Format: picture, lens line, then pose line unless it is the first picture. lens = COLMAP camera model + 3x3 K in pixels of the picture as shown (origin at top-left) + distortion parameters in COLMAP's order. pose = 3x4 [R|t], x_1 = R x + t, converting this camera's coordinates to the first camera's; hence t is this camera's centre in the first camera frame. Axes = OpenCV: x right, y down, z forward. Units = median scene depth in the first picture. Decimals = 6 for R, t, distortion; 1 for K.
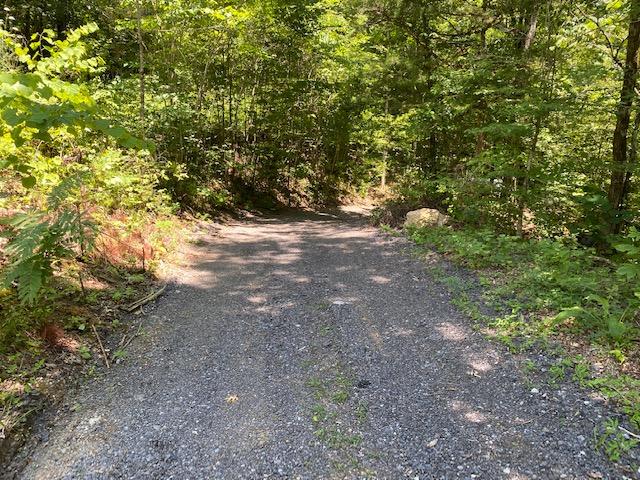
lens RADIAL K [[484.8, 0, 320.4], [0, 484.8, 239.8], [0, 0, 1]] dist [0.021588, -0.001520]
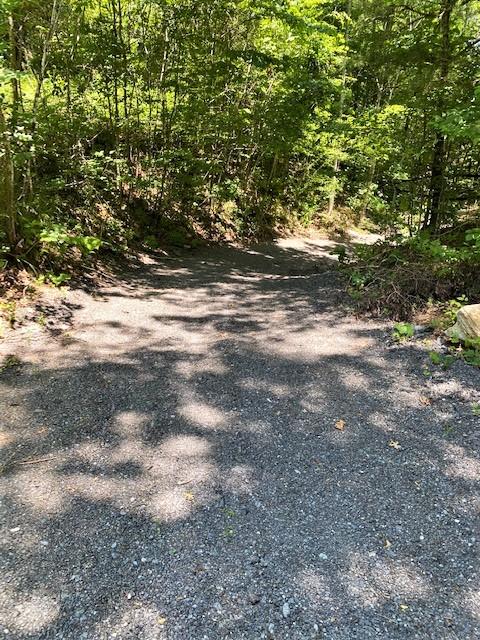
lens RADIAL K [[484.8, 0, 219.2], [0, 484.8, 325.3], [0, 0, 1]] dist [0.021588, -0.001520]
pose [[0.998372, 0.037968, -0.042557, -0.011713], [-0.031459, 0.989026, 0.144354, -0.043621], [0.047571, -0.142780, 0.988611, 0.230612]]
